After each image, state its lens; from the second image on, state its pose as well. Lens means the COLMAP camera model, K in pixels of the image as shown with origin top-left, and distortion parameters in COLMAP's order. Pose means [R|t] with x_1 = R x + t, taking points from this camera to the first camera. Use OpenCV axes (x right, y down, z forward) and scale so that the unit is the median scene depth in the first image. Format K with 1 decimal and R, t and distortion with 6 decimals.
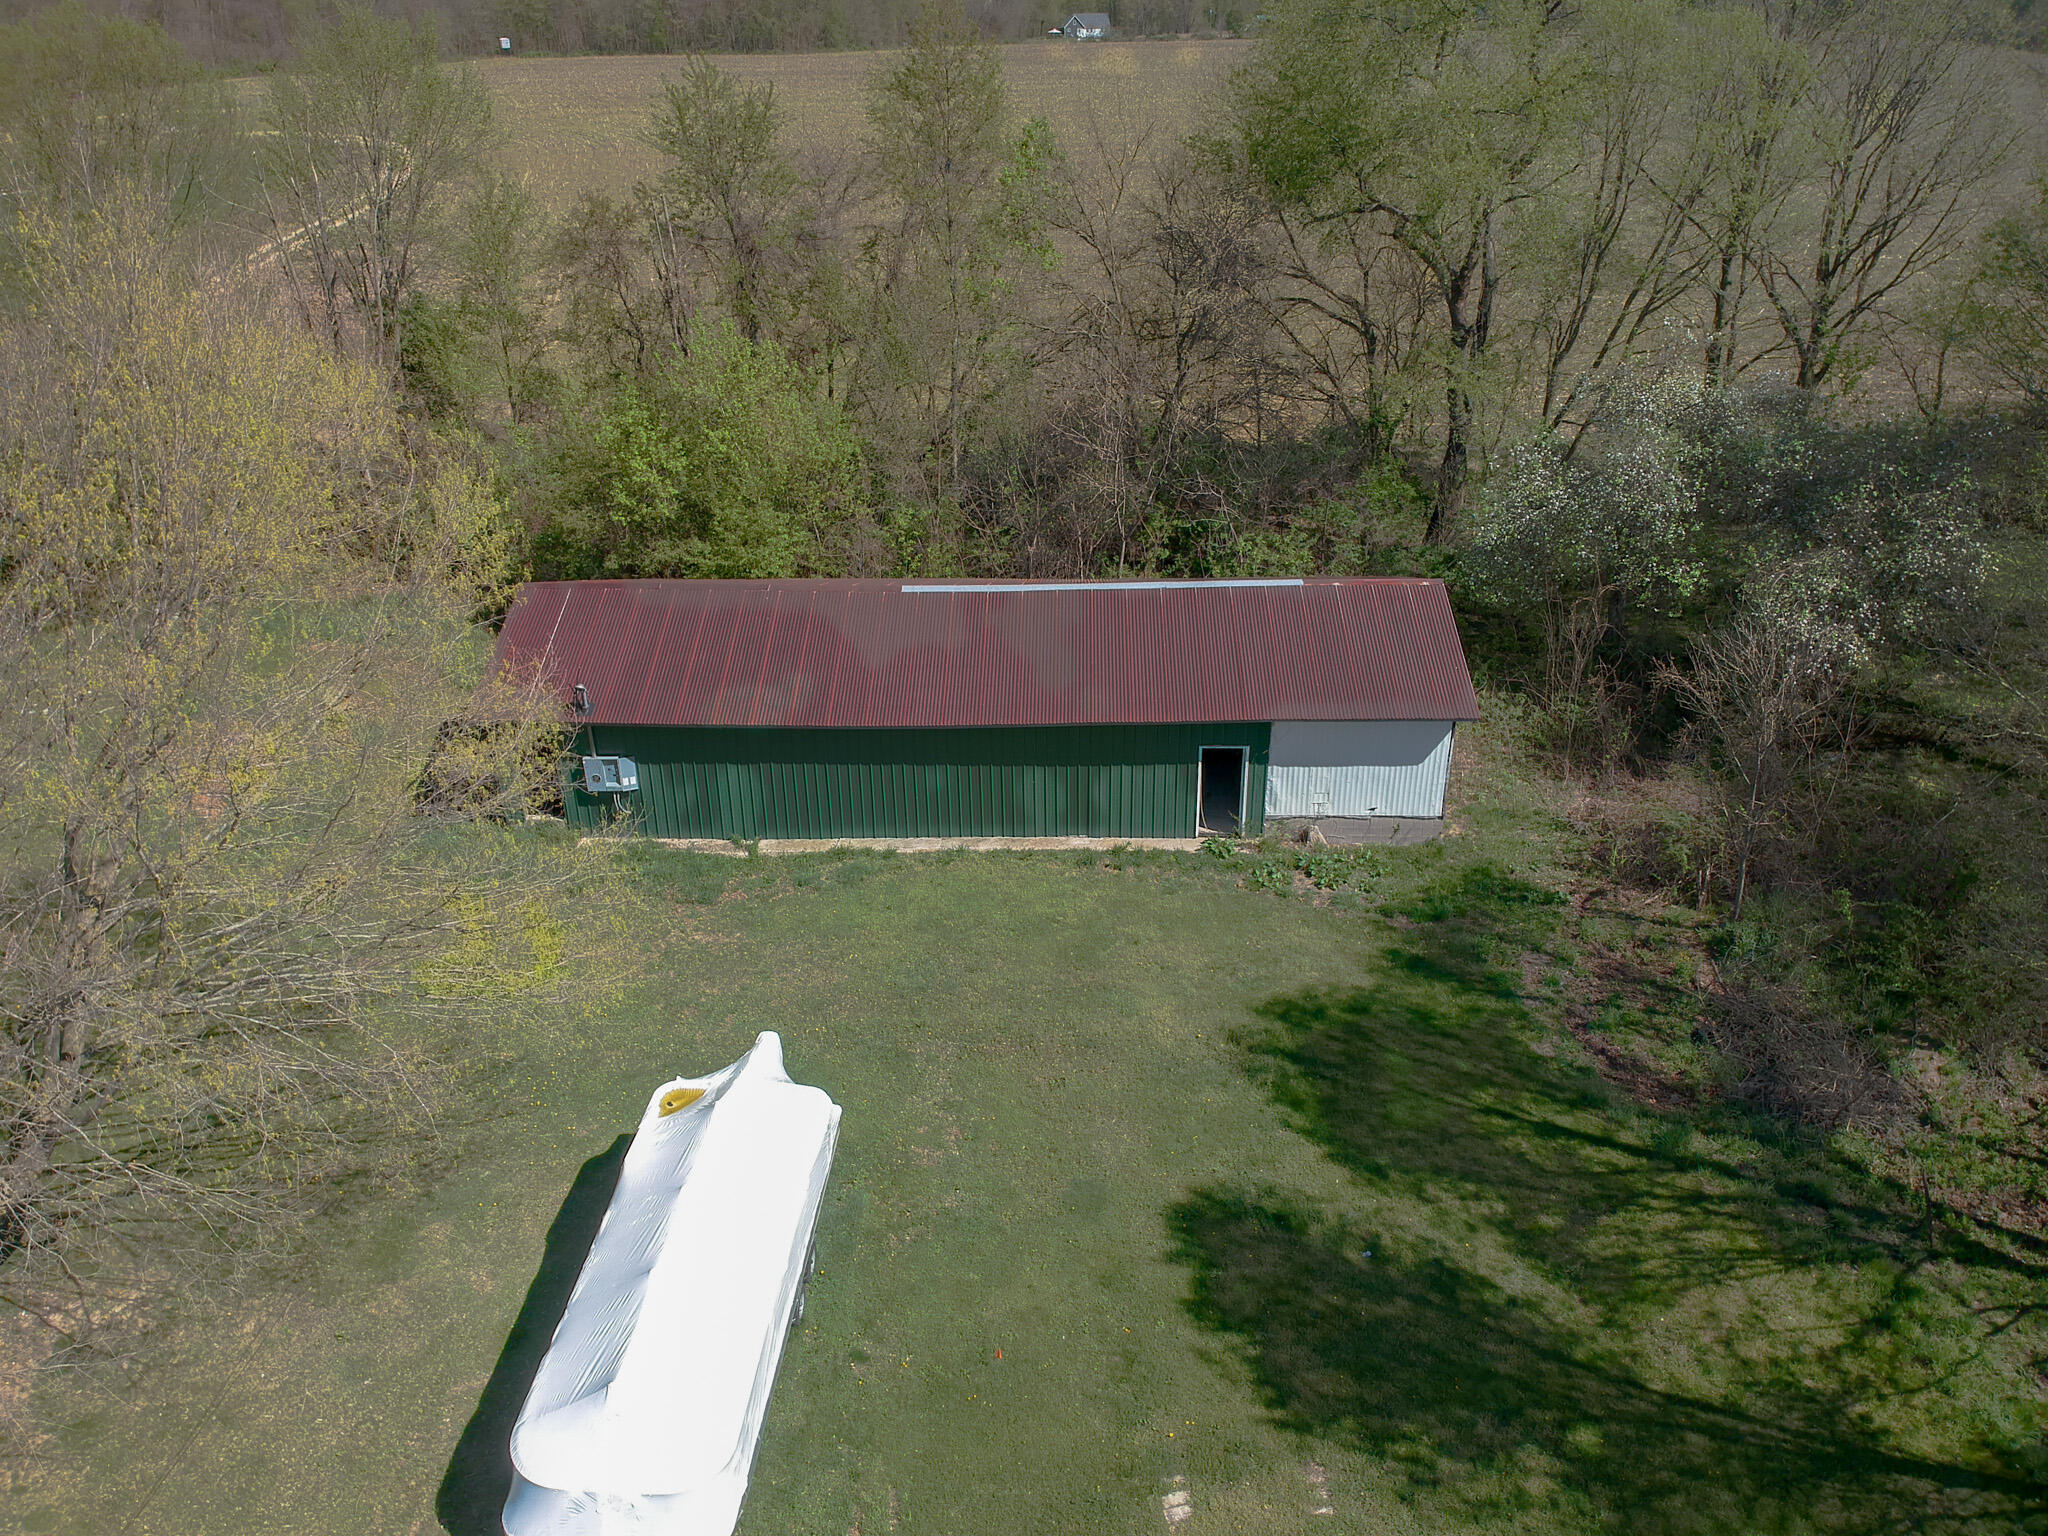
lens RADIAL K [[1508.2, 0, 1024.0], [0, 1508.2, 768.0], [0, 0, 1]] dist [0.124386, -0.255272]
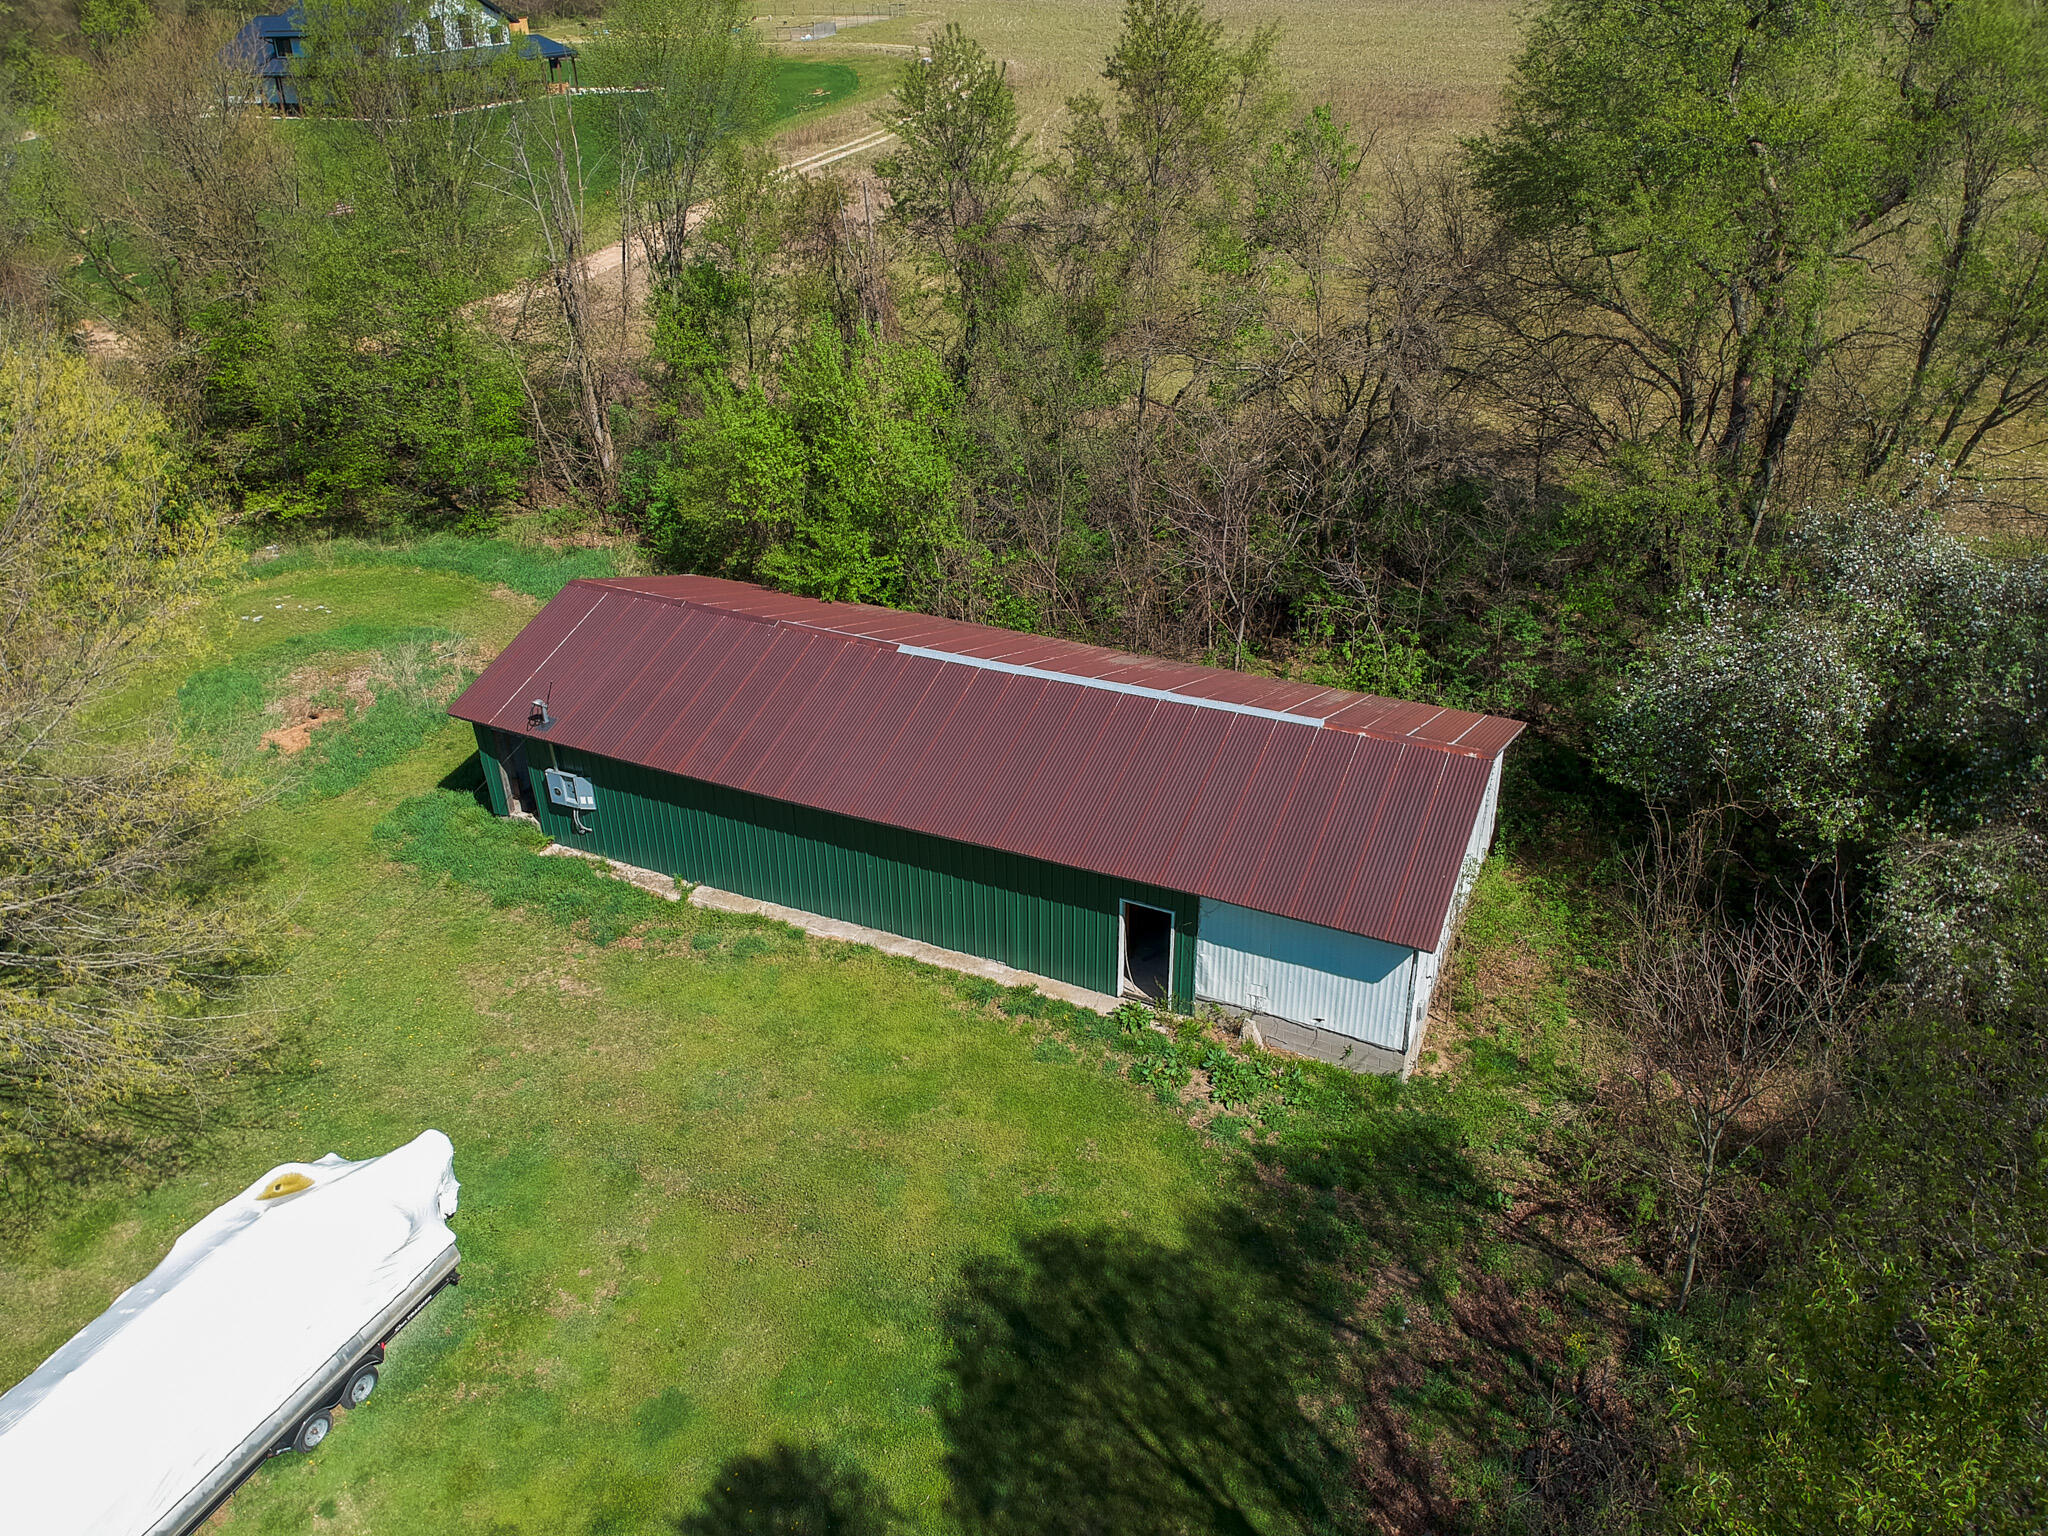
lens RADIAL K [[1497.6, 0, 1011.5], [0, 1497.6, 746.9], [0, 0, 1]] dist [0.099931, -0.223311]
pose [[0.912964, 0.191662, -0.360225, 0.438192], [-0.177177, 0.981457, 0.073152, -0.187989], [0.367565, -0.002962, 0.929993, 0.236109]]
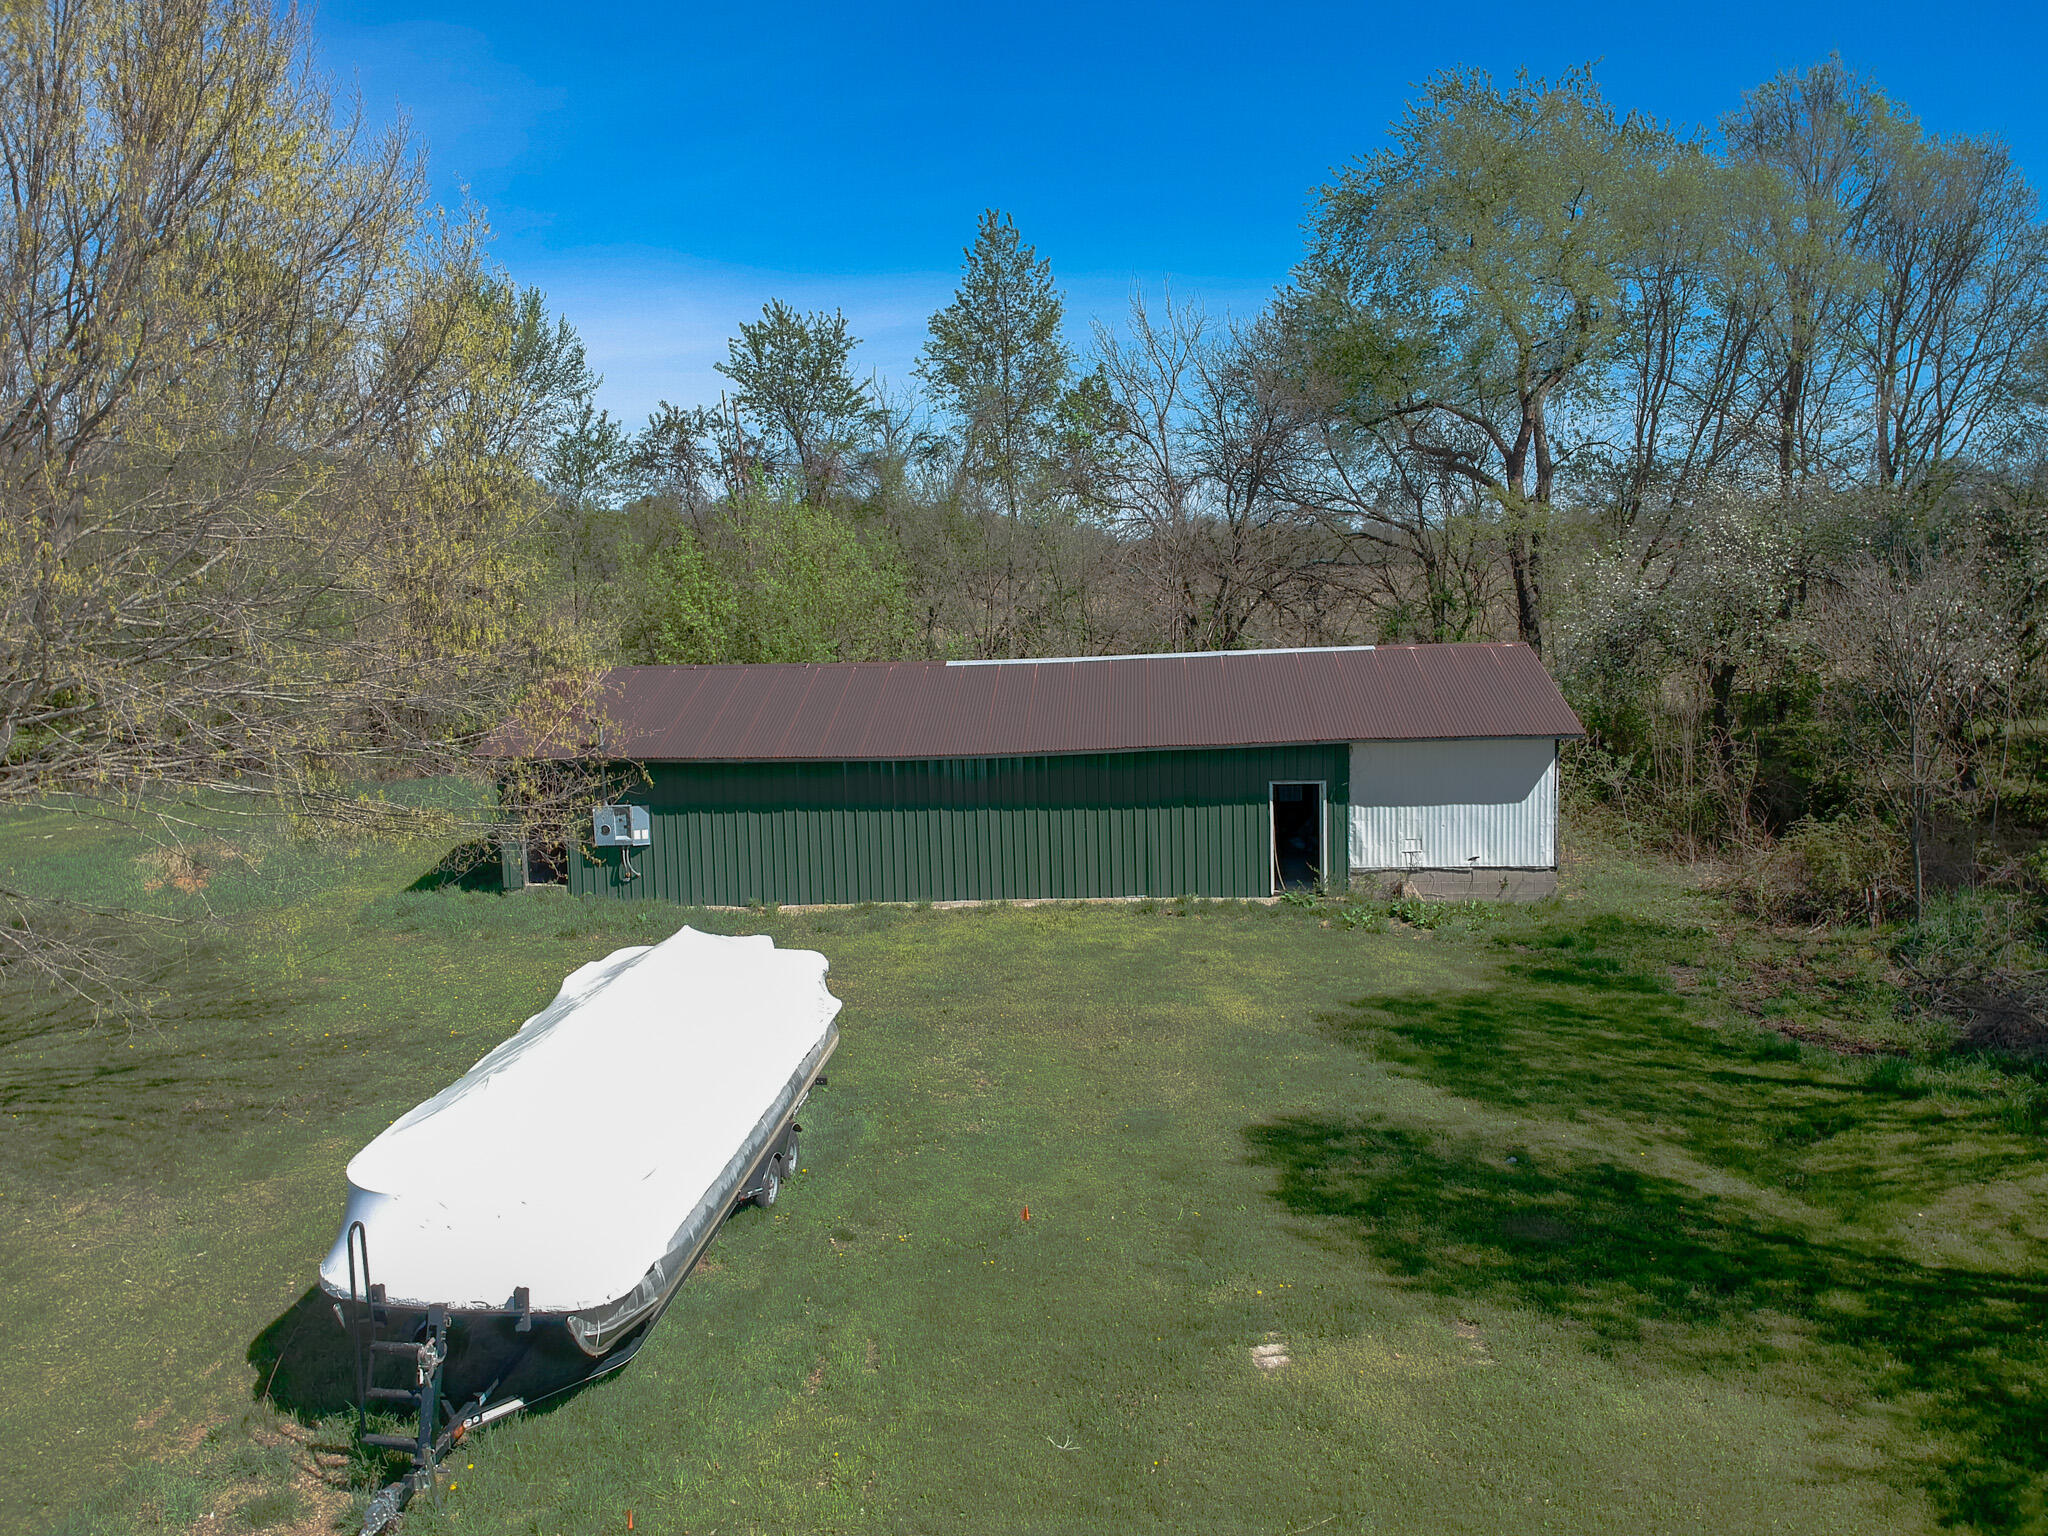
lens RADIAL K [[1515.3, 0, 1024.0], [0, 1515.3, 768.0], [0, 0, 1]] dist [0.088686, -0.164173]
pose [[0.998764, -0.010547, -0.048562, 0.017658], [-0.006101, 0.943801, -0.330459, 0.346141], [0.049318, 0.330347, 0.942570, 0.177511]]
